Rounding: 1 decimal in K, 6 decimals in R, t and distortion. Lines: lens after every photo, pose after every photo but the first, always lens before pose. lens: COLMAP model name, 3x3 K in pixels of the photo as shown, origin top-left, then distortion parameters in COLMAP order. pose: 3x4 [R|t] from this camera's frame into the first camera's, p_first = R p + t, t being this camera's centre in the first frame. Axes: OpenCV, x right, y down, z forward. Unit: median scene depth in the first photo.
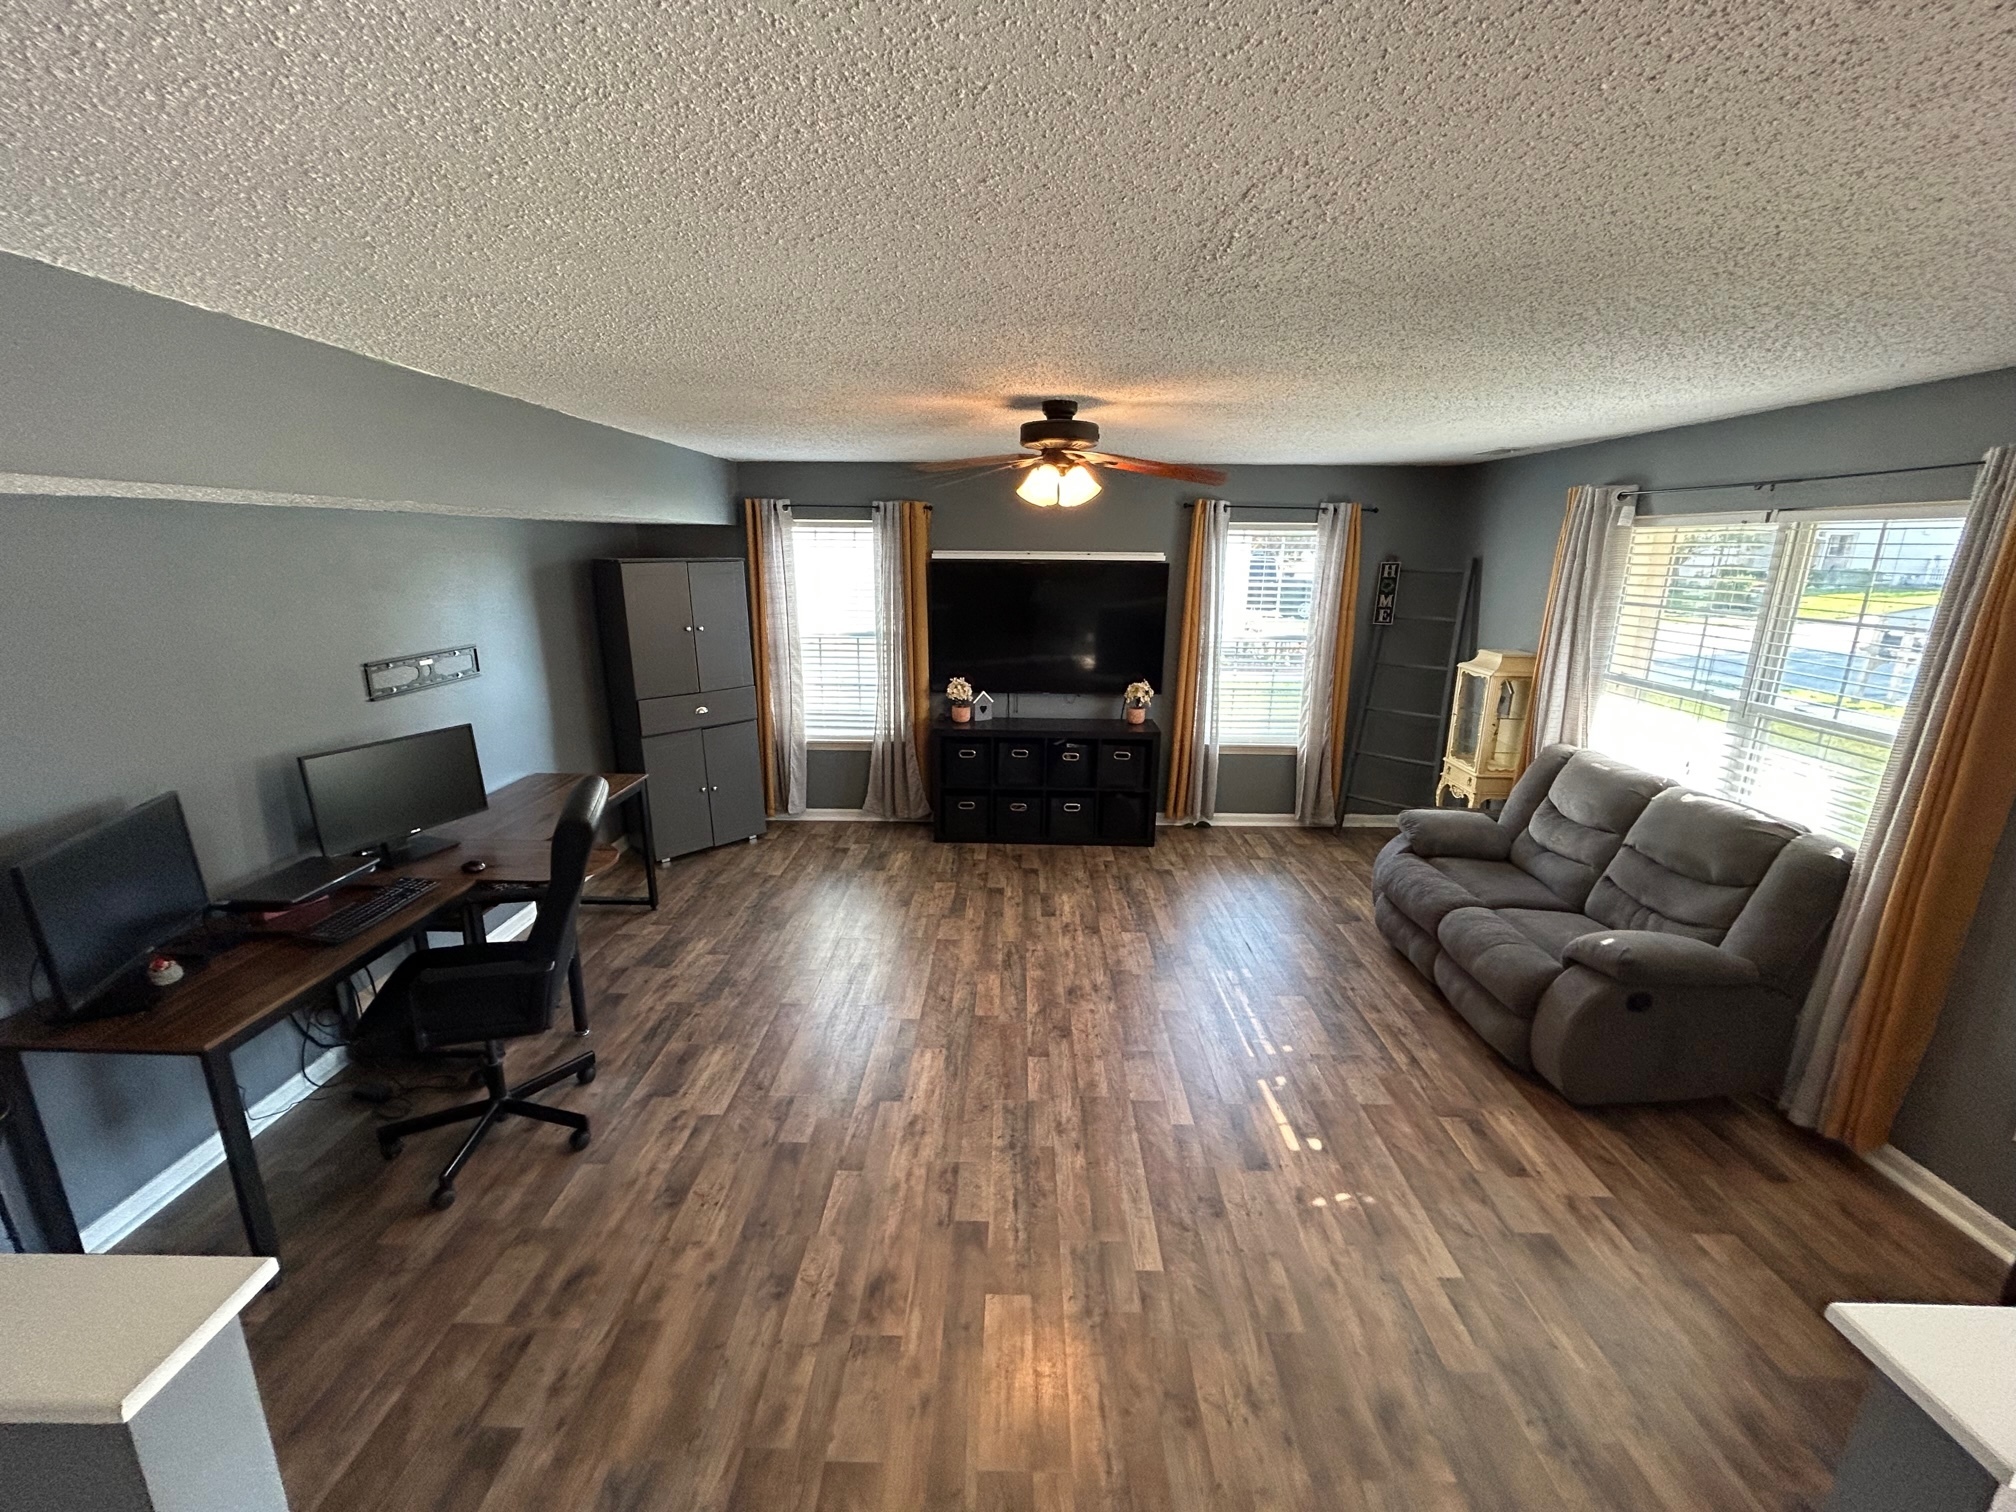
lens RADIAL K [[826.6, 0, 1008.0], [0, 826.6, 756.0], [0, 0, 1]] dist [-0.002555, -0.000034]
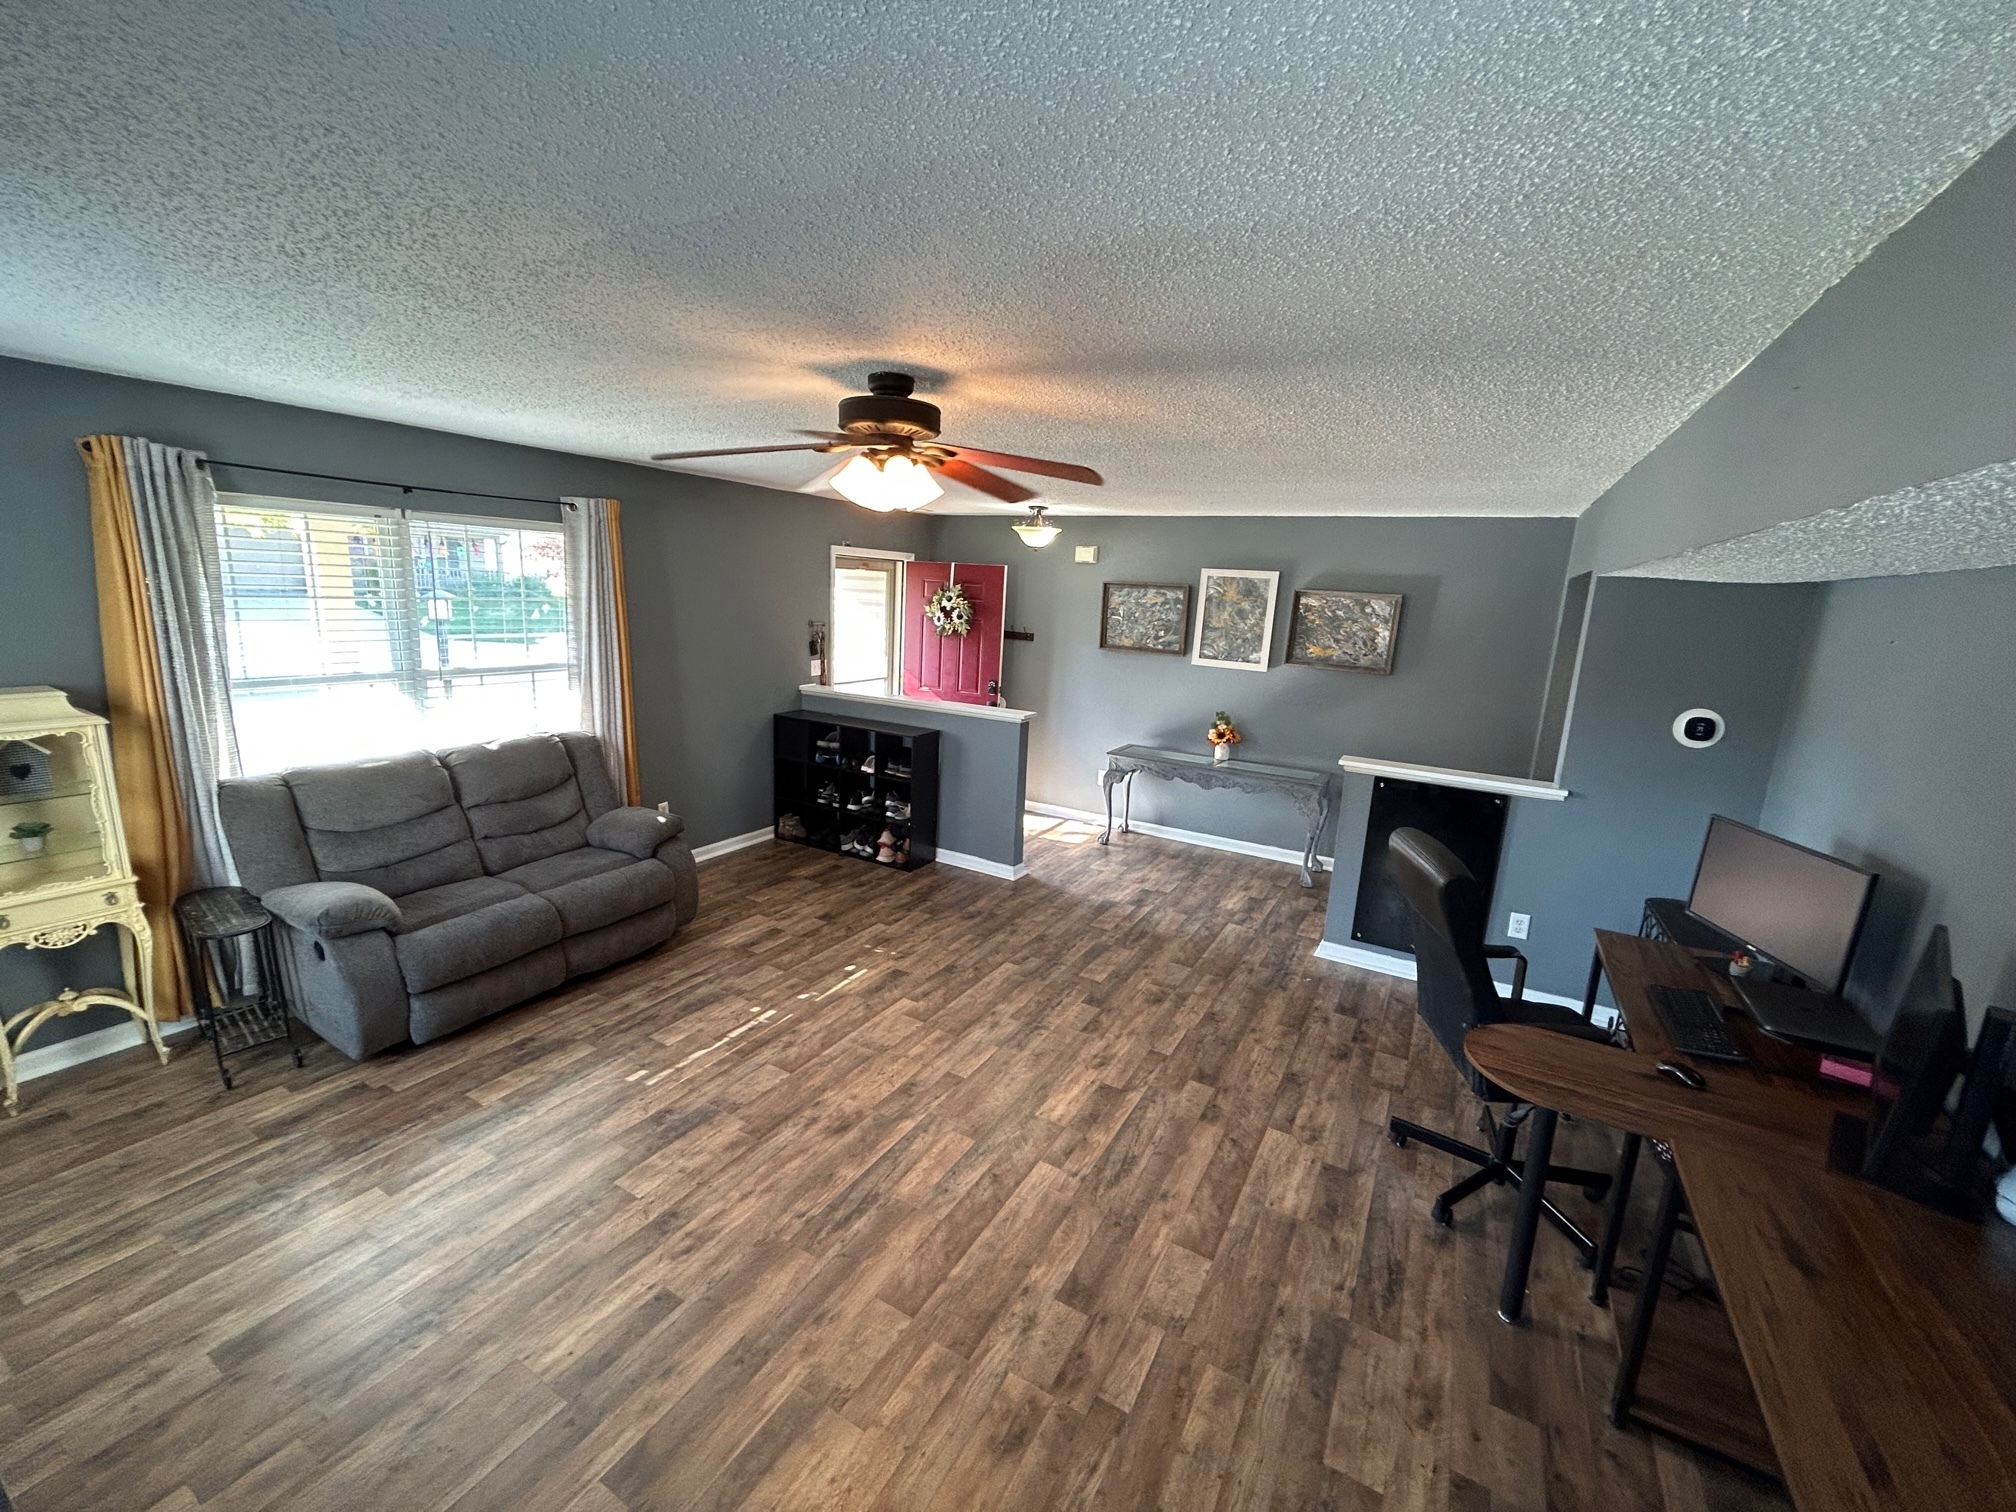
lens RADIAL K [[826.6, 0, 1008.0], [0, 826.6, 756.0], [0, 0, 1]] dist [-0.002555, -0.000034]
pose [[-0.878852, -0.144141, 0.454799, -0.439030], [0.064891, 0.908296, 0.413264, -0.415557], [-0.472661, 0.392710, -0.788905, 1.698073]]
